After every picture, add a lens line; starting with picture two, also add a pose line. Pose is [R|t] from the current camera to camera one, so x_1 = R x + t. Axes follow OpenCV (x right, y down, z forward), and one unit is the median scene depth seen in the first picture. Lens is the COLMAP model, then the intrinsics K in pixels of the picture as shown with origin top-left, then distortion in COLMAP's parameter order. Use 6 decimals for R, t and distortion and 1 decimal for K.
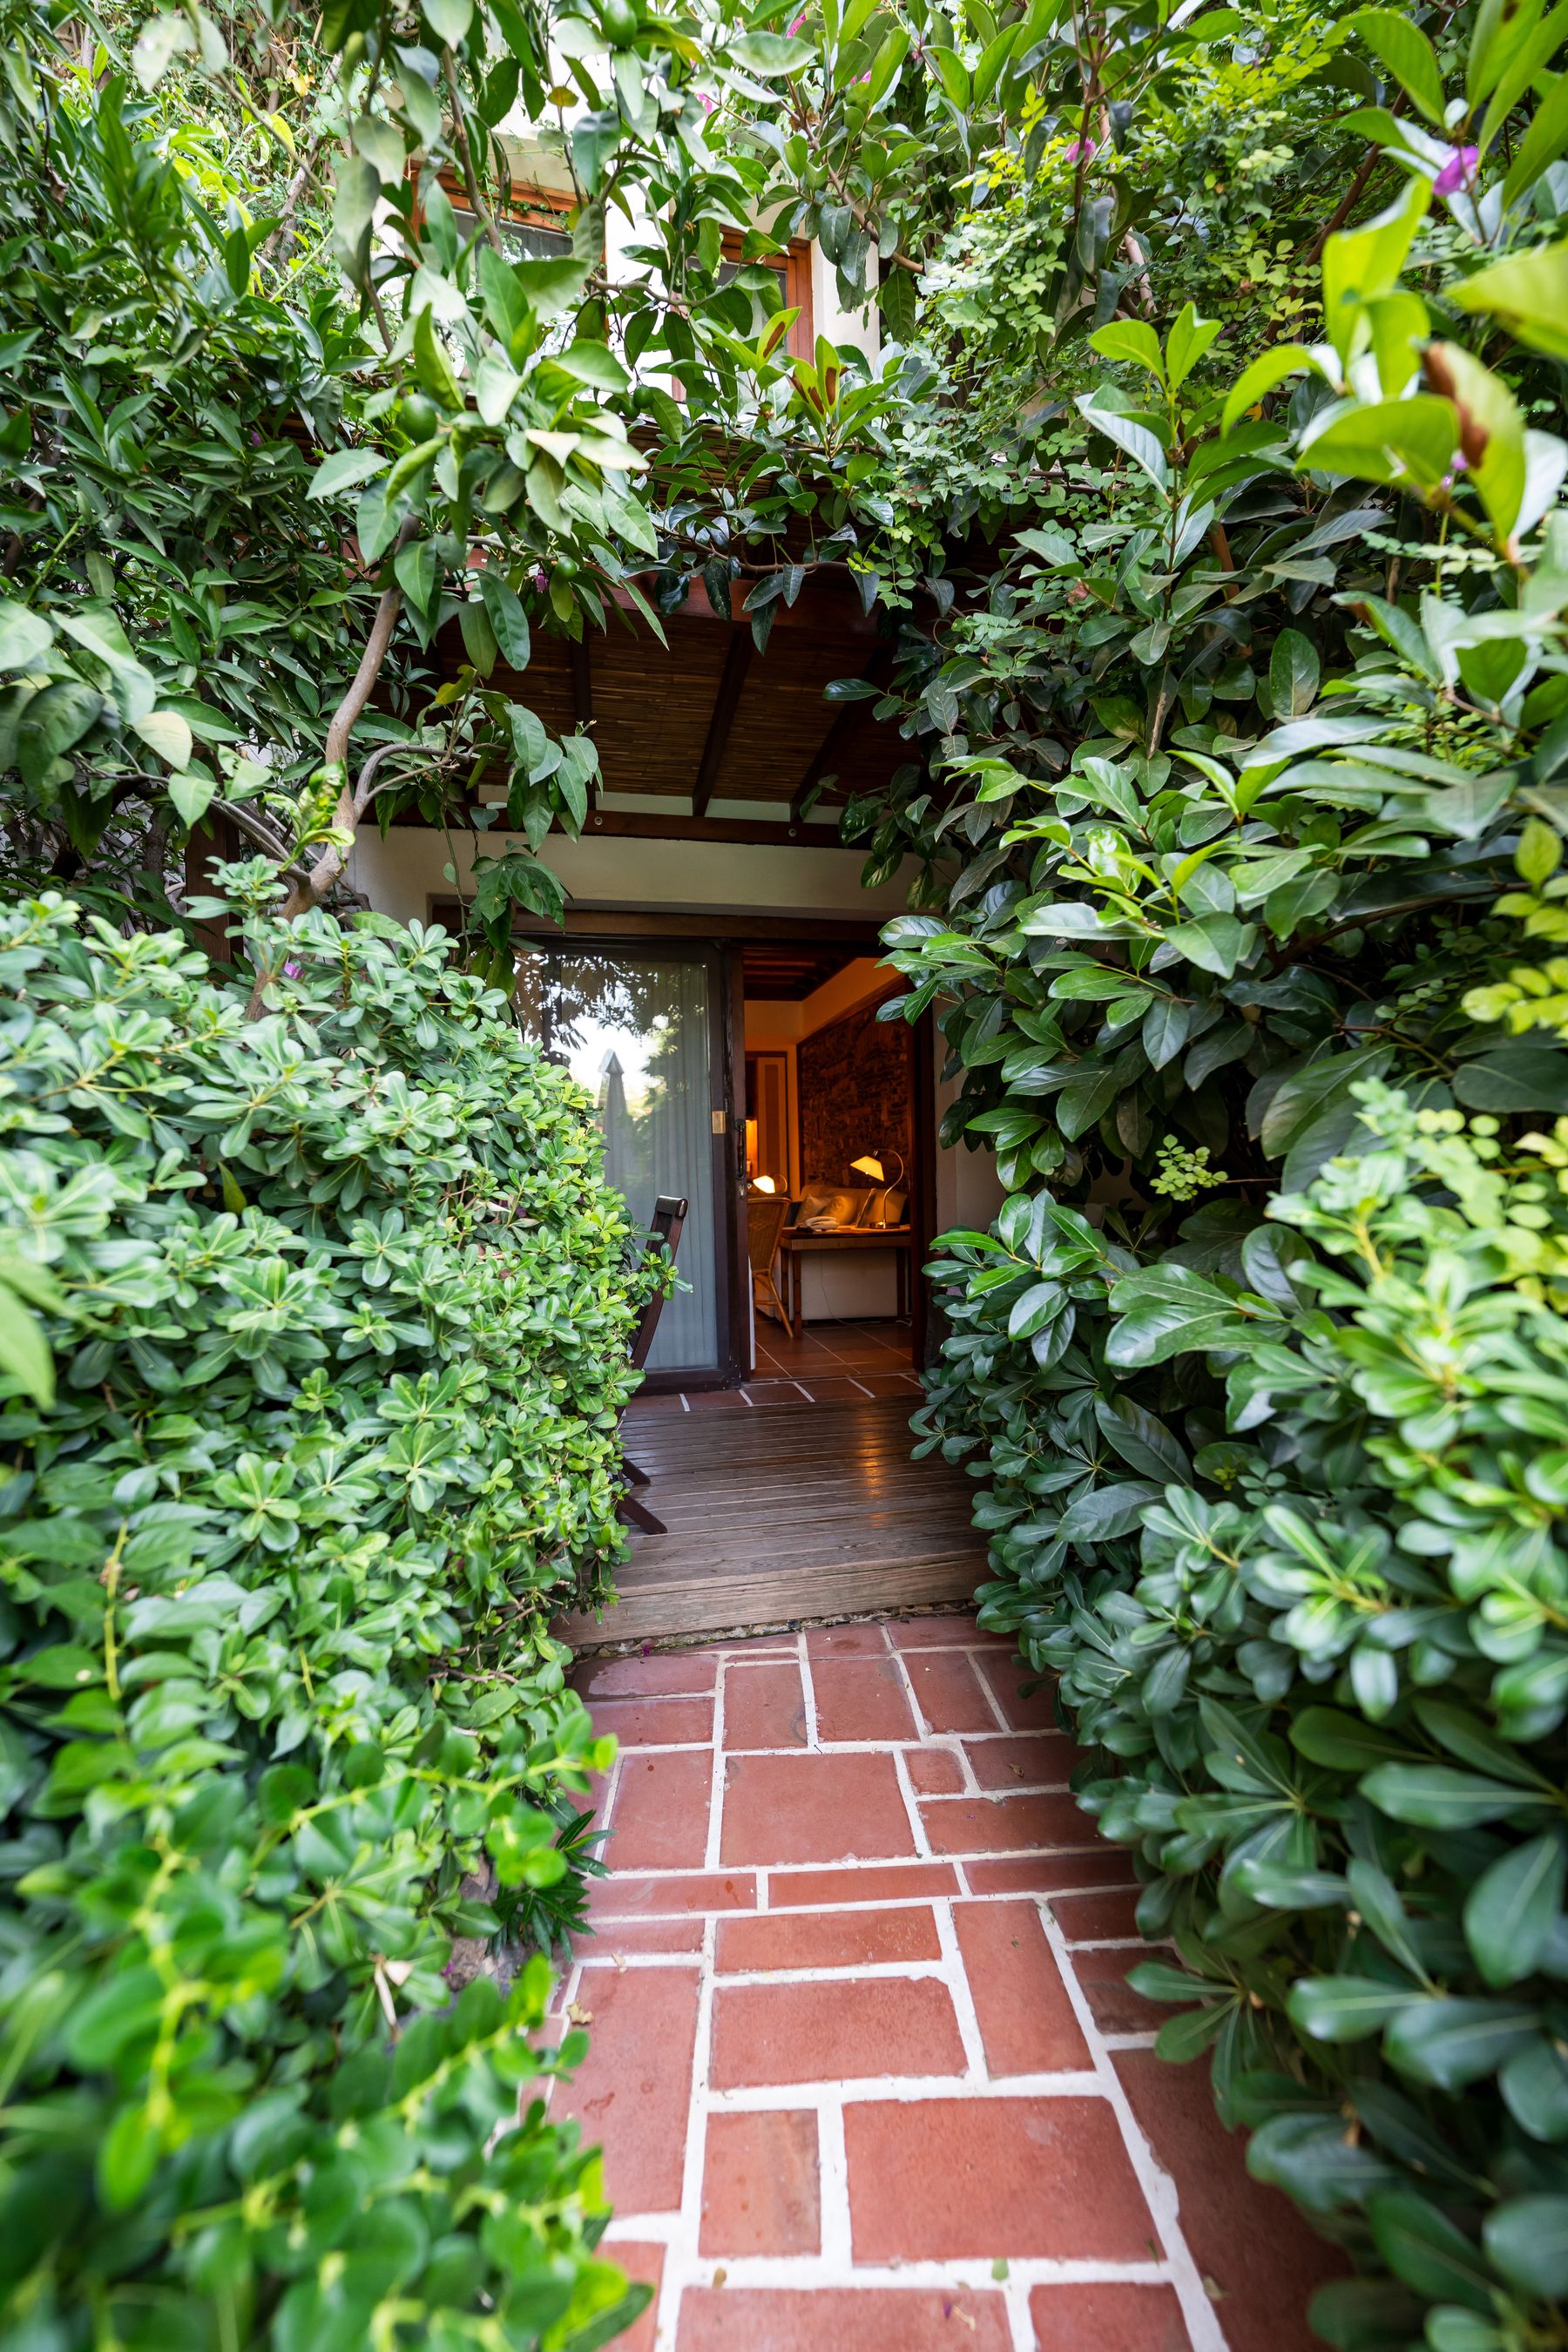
lens RADIAL K [[958.5, 0, 782.9], [0, 958.5, 1190.8], [0, 0, 1]] dist [0.004169, -0.003775]
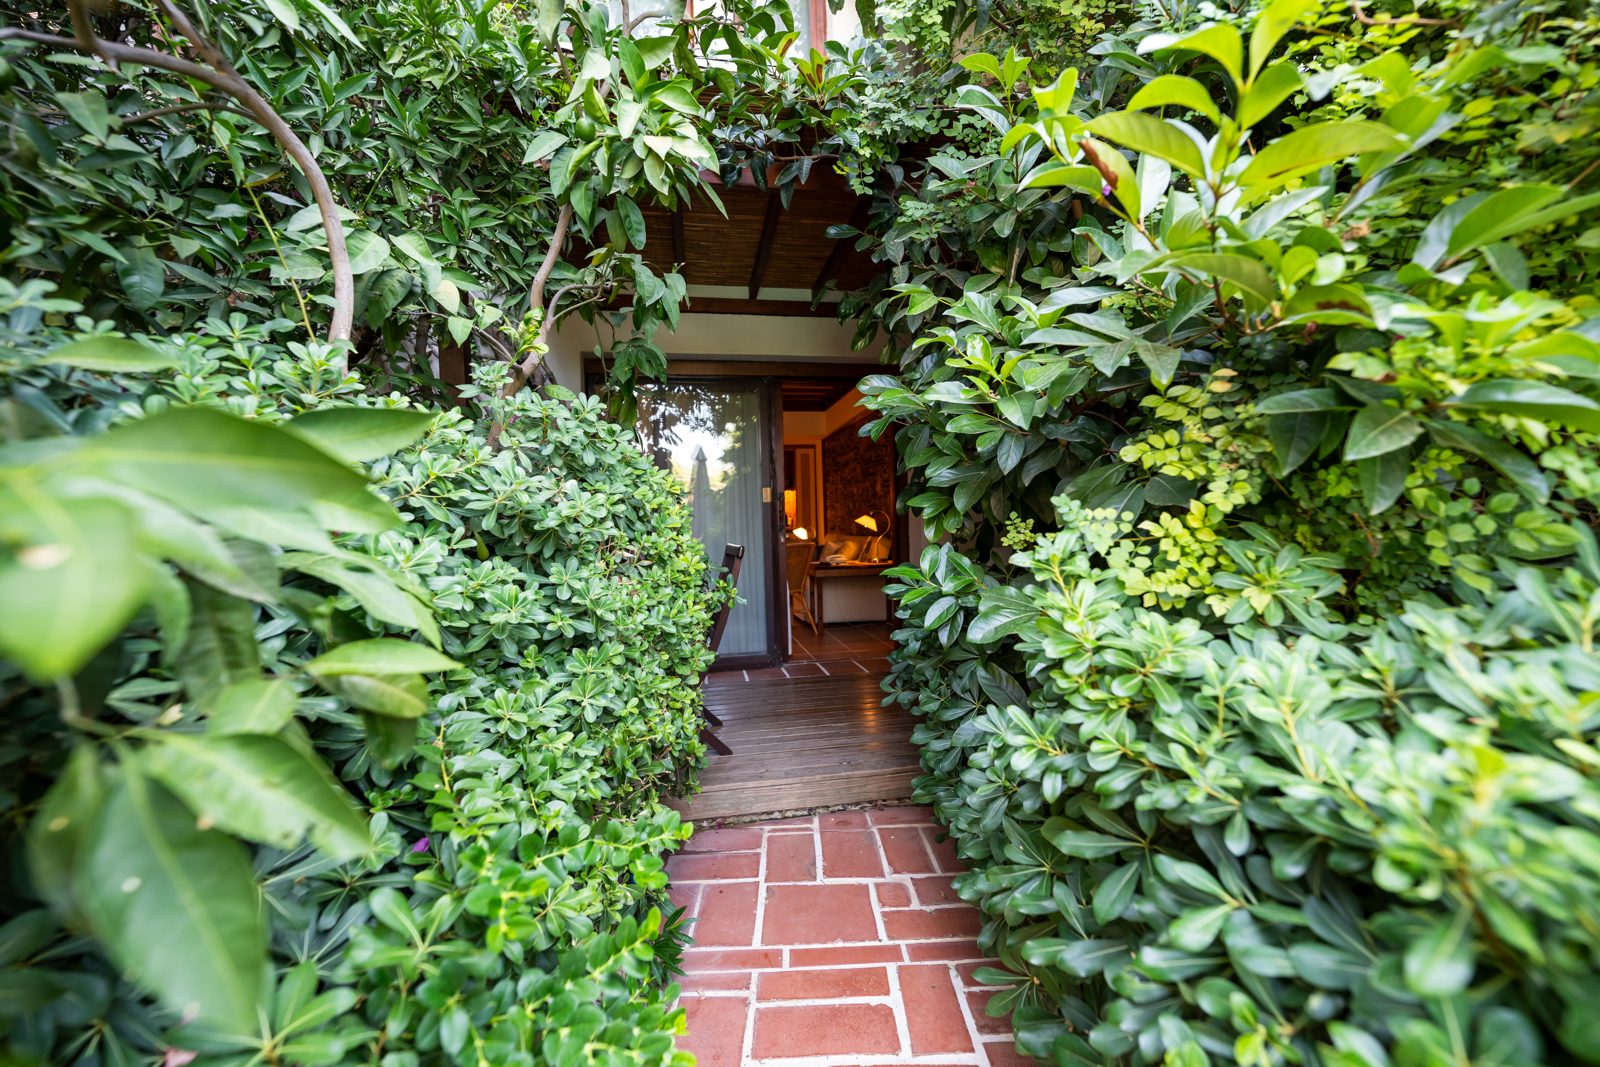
lens RADIAL K [[652.0, 0, 800.0], [0, 652.0, 533.5], [0, 0, 1]] dist [0.004169, -0.003775]
pose [[0.999655, -0.005834, -0.025619, 0.042571], [0.005731, 0.999975, -0.004115, -0.014213], [0.025642, 0.003966, 0.999663, -0.171573]]
